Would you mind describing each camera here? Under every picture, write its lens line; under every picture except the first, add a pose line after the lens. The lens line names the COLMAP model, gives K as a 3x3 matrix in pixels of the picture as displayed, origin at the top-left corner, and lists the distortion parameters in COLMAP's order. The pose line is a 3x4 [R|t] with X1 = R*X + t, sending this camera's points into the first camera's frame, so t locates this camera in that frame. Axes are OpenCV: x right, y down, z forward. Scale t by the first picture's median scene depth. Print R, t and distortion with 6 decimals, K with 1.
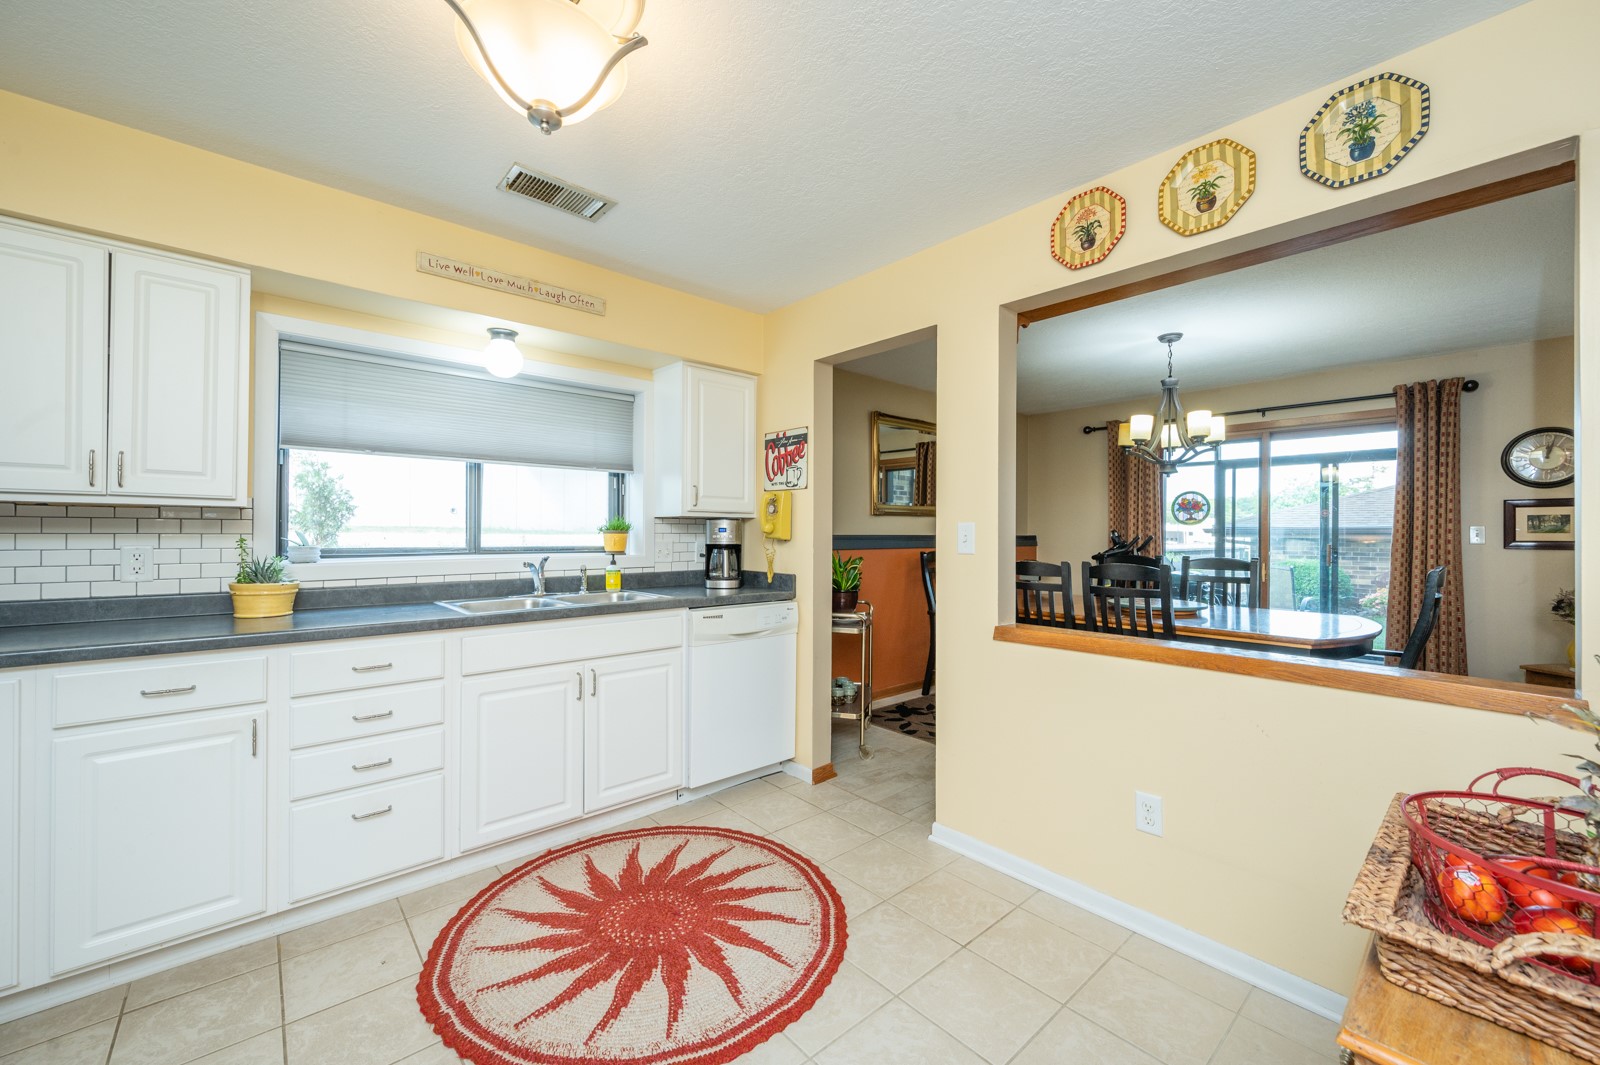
lens RADIAL K [[632.3, 0, 803.5], [0, 632.3, 532.6], [0, 0, 1]] dist [-0.002267, 0.001096]
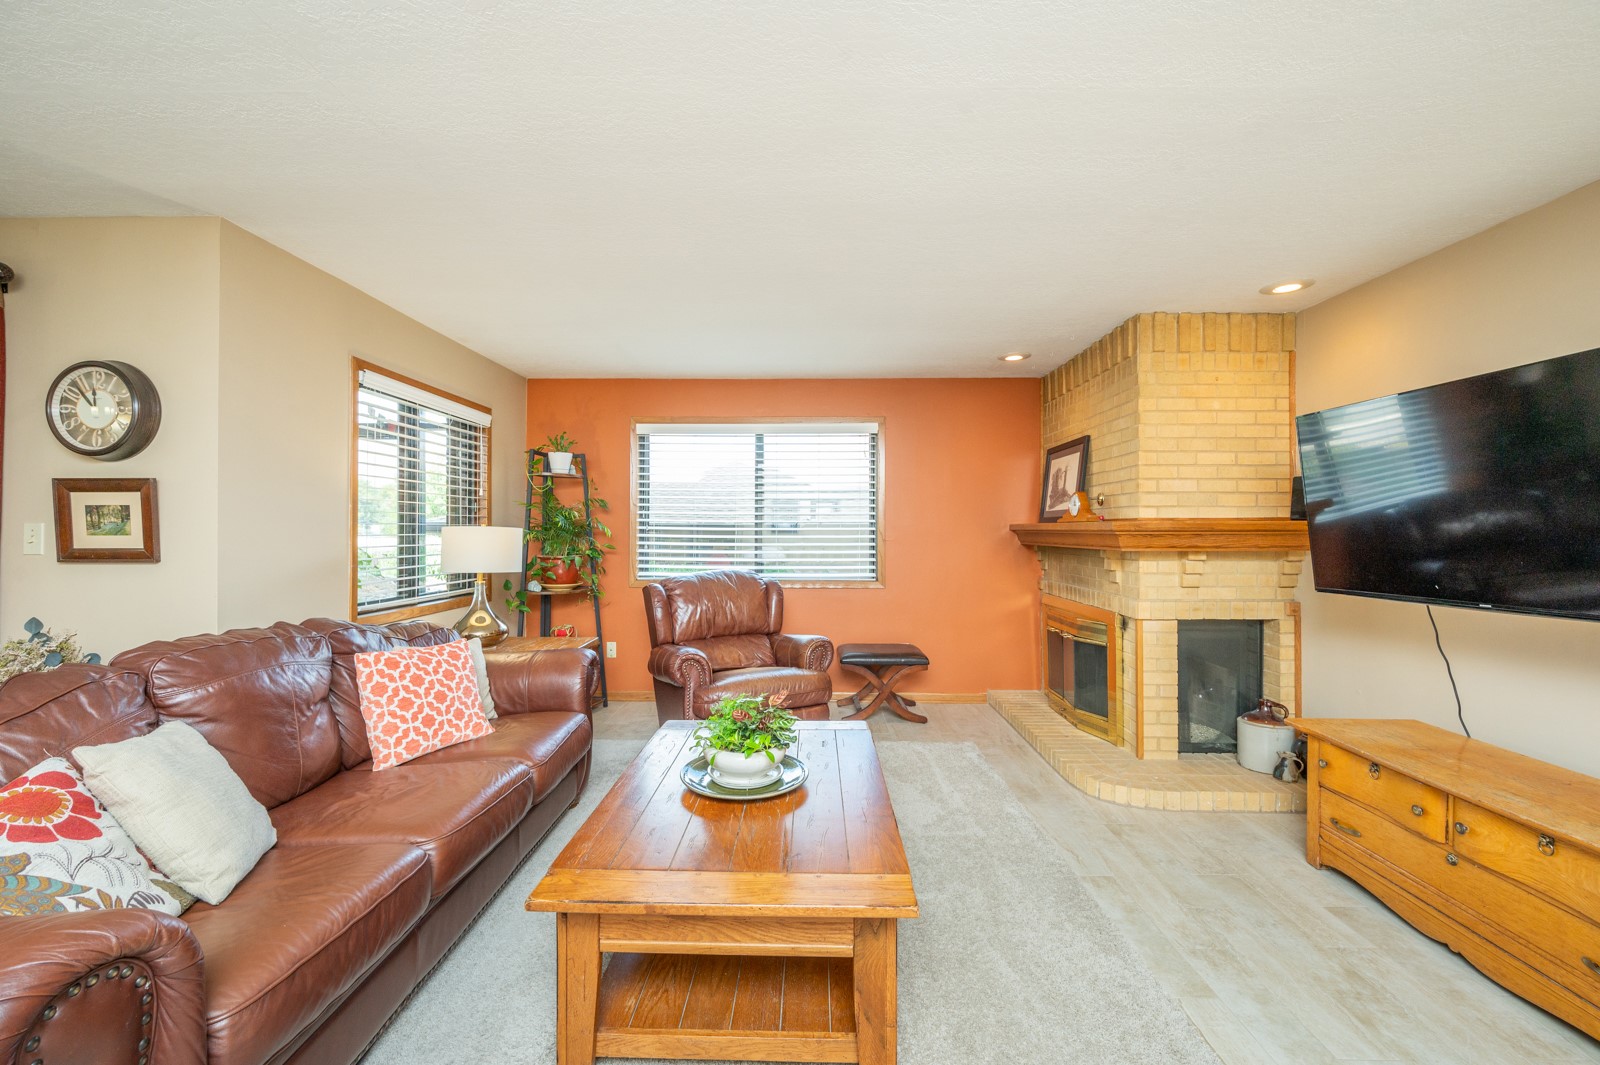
lens RADIAL K [[632.3, 0, 802.2], [0, 632.3, 530.0], [0, 0, 1]] dist [-0.002267, 0.001096]
pose [[0.677740, -0.003414, 0.735294, 2.148745], [-0.001517, 0.999981, 0.006040, -0.016722], [-0.735300, -0.005209, 0.677722, 0.206645]]
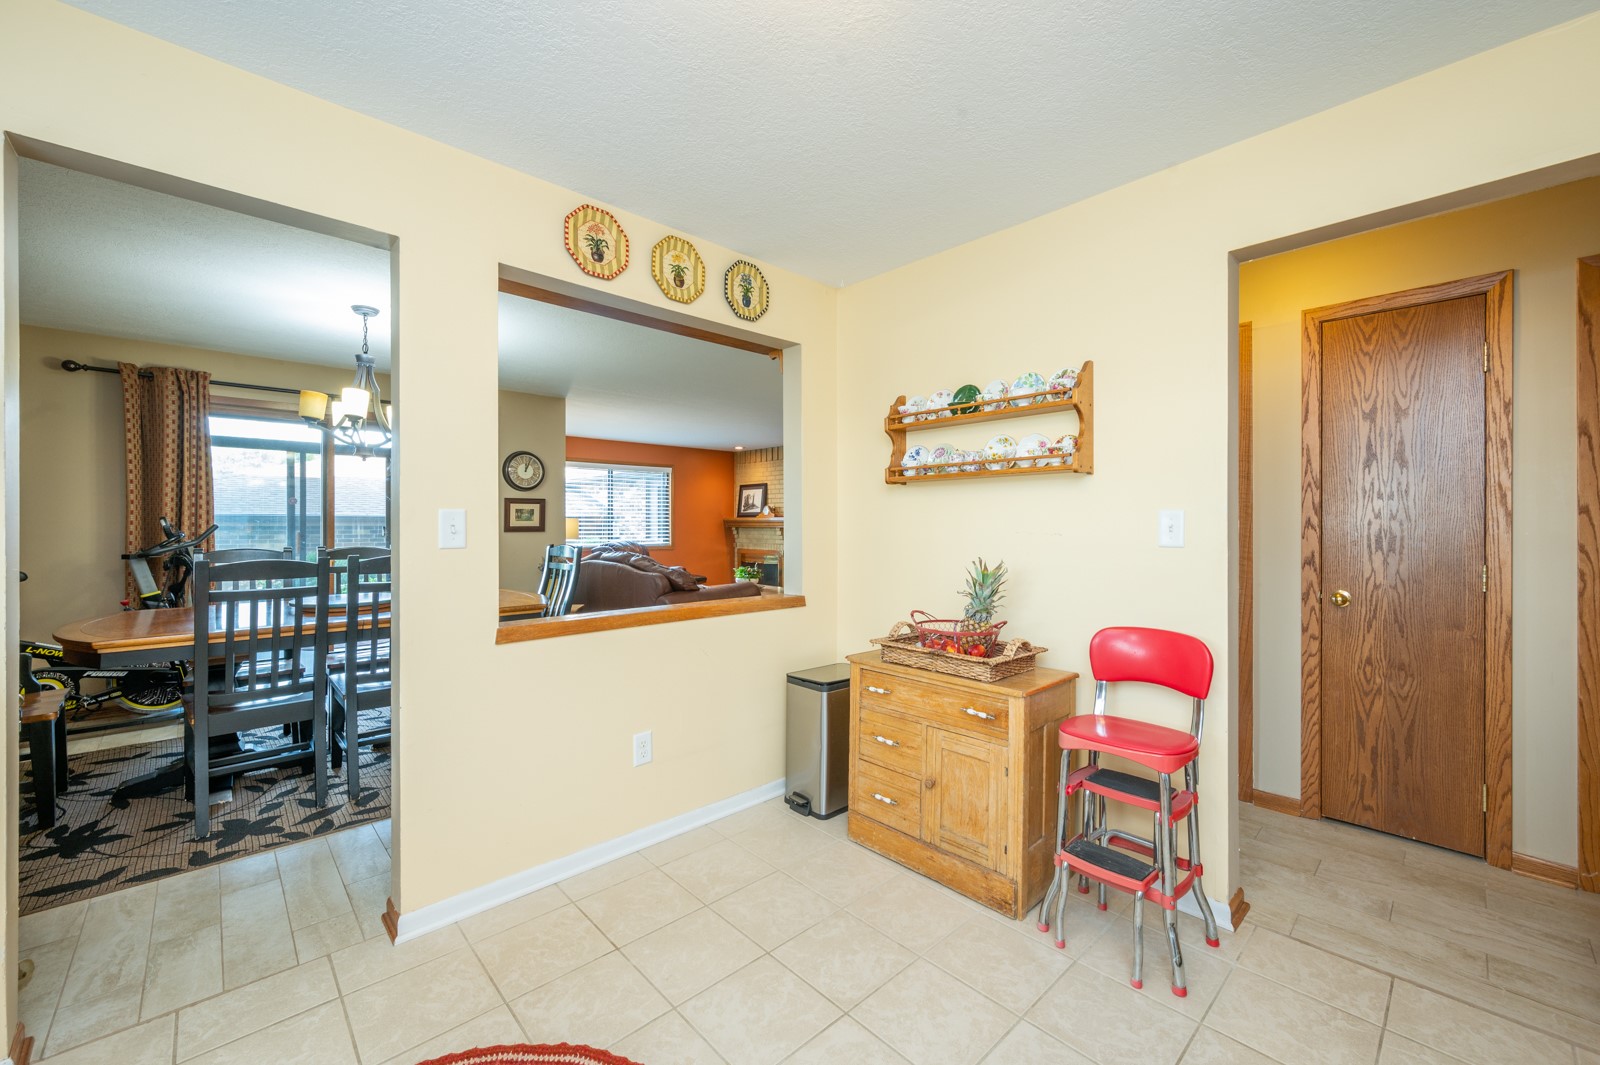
lens RADIAL K [[632.3, 0, 804.8], [0, 632.3, 526.0], [0, 0, 1]] dist [-0.002267, 0.001096]
pose [[-0.027579, -0.008764, 0.999581, -0.650716], [-0.001596, 0.999961, 0.008724, -0.002957], [-0.999618, -0.001355, -0.027592, 0.669539]]
